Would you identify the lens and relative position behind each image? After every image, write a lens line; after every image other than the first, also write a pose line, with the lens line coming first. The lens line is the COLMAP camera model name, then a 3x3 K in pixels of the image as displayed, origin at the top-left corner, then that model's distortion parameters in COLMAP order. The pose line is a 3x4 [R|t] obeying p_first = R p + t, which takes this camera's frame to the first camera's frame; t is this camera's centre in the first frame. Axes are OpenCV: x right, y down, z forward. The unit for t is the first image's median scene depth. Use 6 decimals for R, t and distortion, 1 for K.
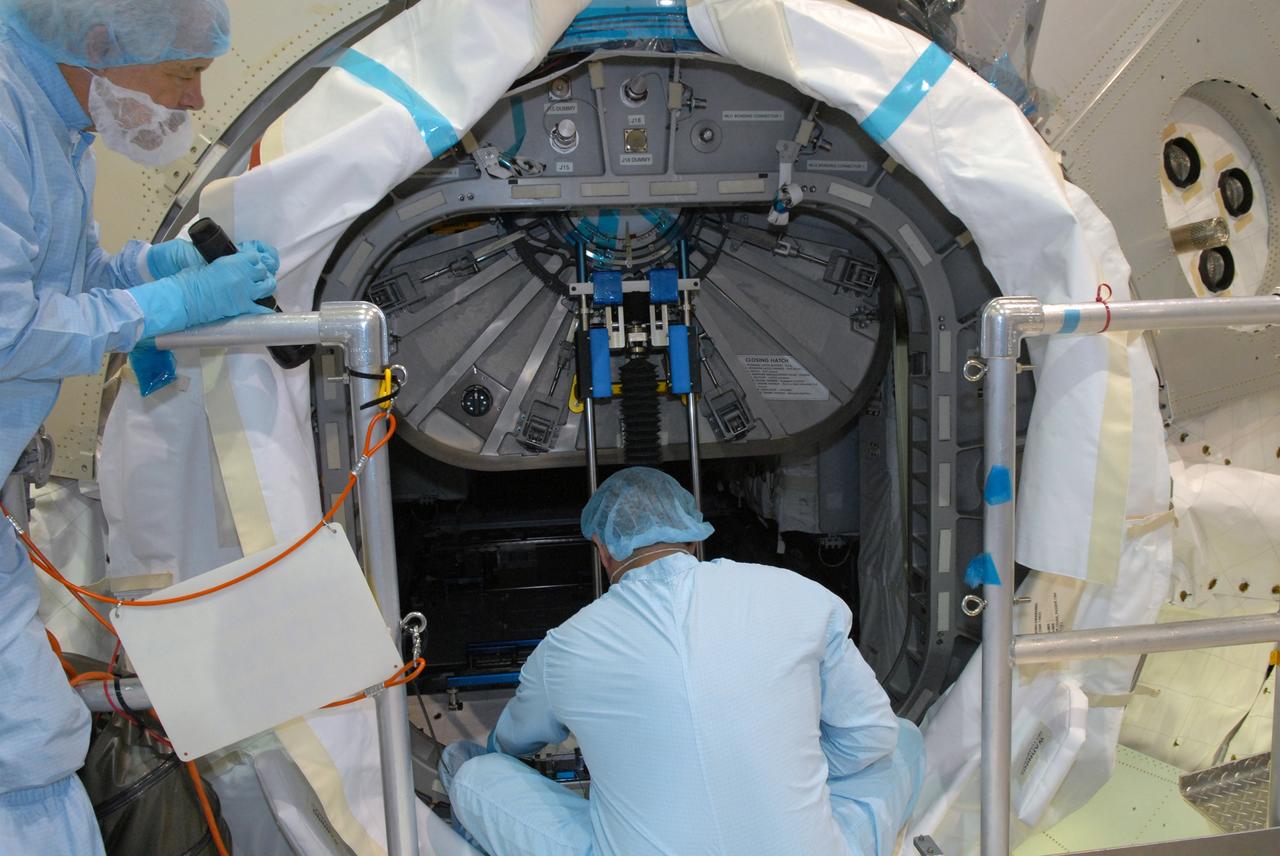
lens RADIAL K [[1086.8, 0, 640.0], [0, 1086.8, 428.0], [0, 0, 1]] dist [0.017955, -0.058854]
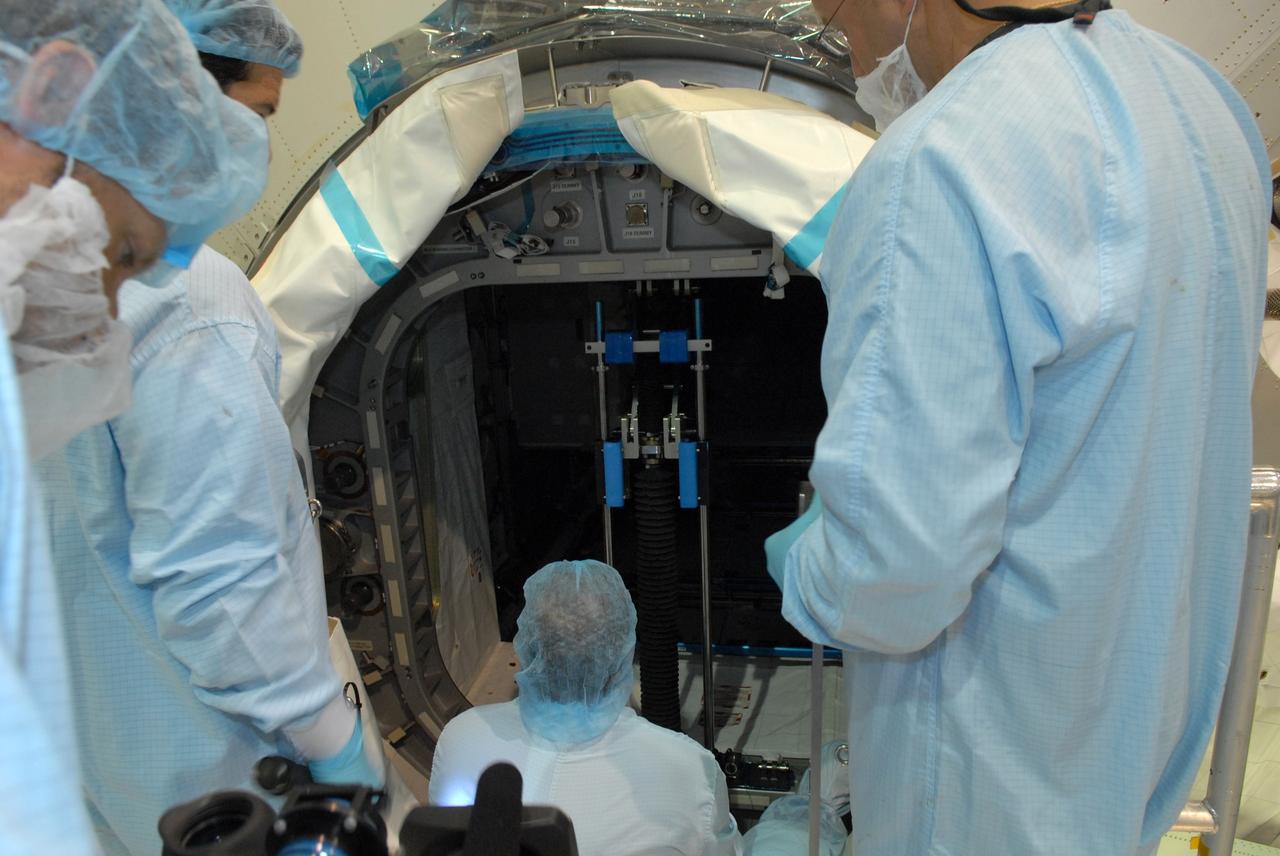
lens RADIAL K [[965.7, 0, 640.0], [0, 965.7, 428.0], [0, 0, 1]] dist [-0.012680, 0.000209]
pose [[0.955514, 0.060672, -0.288637, 0.279467], [-0.017907, 0.988742, 0.148557, -0.204711], [0.294401, -0.136779, 0.945843, 0.113543]]
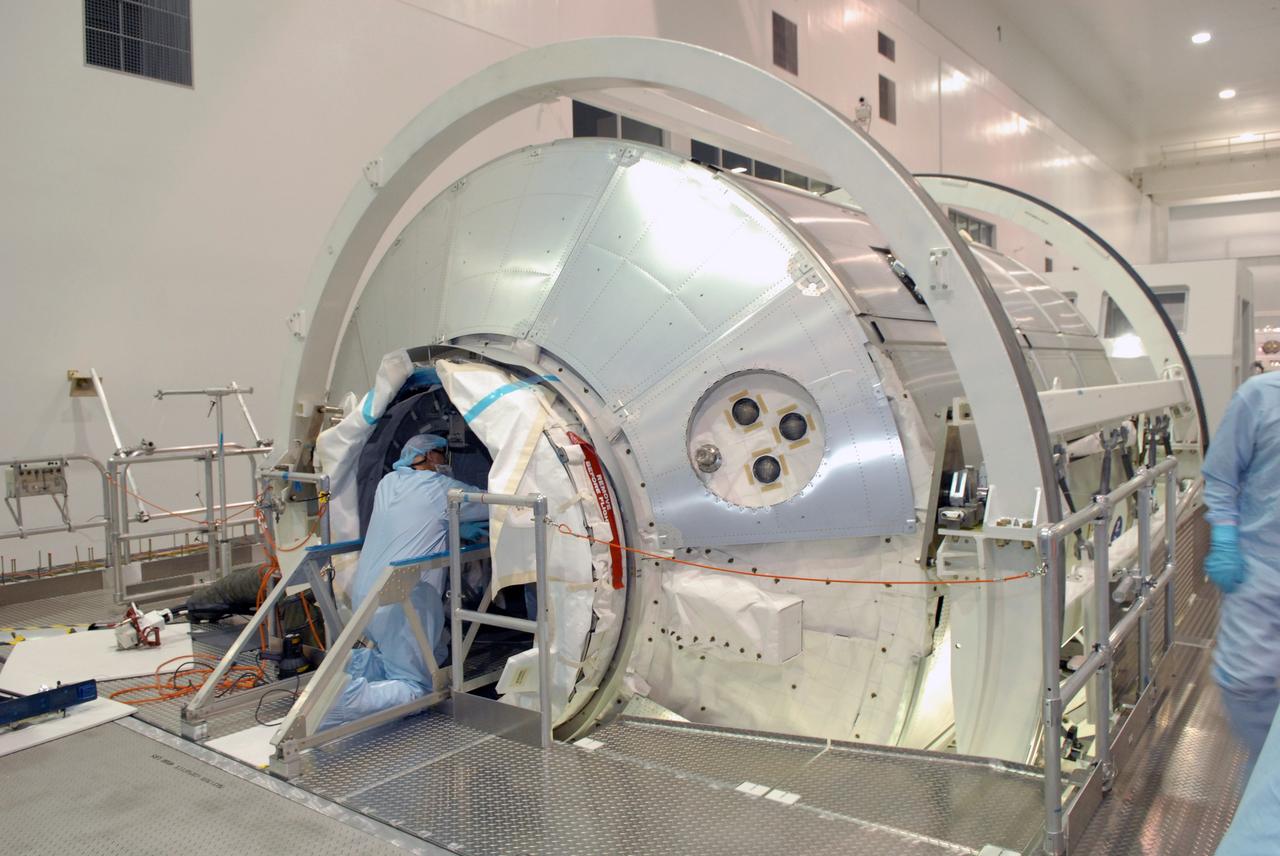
lens RADIAL K [[965.7, 0, 640.0], [0, 965.7, 428.0], [0, 0, 1]] dist [-0.012680, 0.000209]
pose [[0.725696, 0.055668, -0.685760, 1.833997], [-0.089667, 0.995873, -0.014046, -0.215902], [0.682148, 0.071683, 0.727692, -0.396307]]
